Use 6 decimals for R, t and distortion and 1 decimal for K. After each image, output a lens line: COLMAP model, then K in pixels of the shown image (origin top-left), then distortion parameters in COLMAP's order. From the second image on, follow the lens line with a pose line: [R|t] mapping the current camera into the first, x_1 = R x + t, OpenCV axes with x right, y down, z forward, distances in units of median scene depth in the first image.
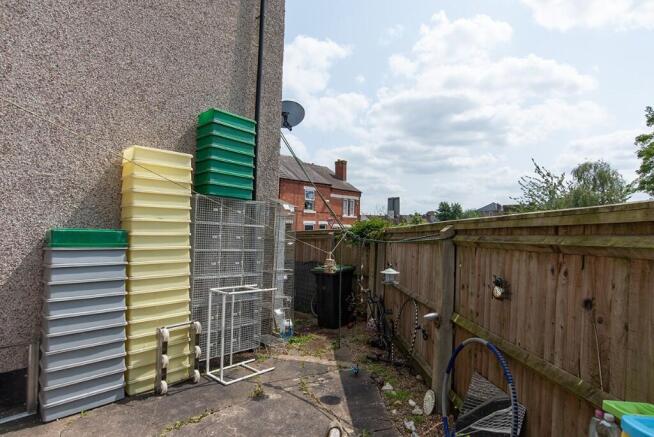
lens RADIAL K [[333.5, 0, 331.6], [0, 333.5, 219.9], [0, 0, 1]] dist [-0.023049, 0.000308]
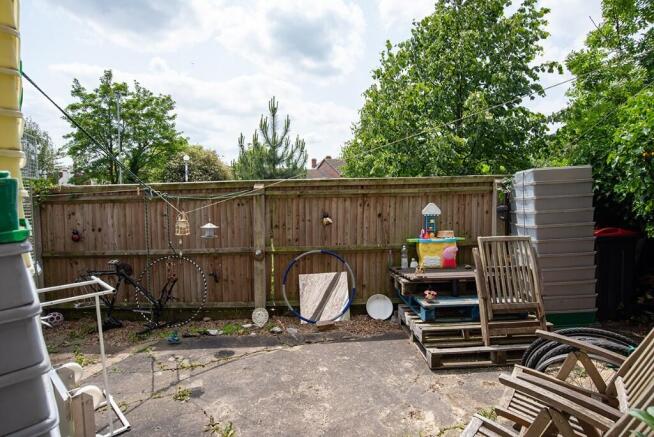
lens RADIAL K [[333.5, 0, 331.6], [0, 333.5, 219.9], [0, 0, 1]] dist [-0.023049, 0.000308]
pose [[0.048549, -0.083374, 0.995335, -1.045778], [-0.029374, 0.995960, 0.084860, 0.044397], [-0.998389, -0.033357, 0.045904, 0.699740]]
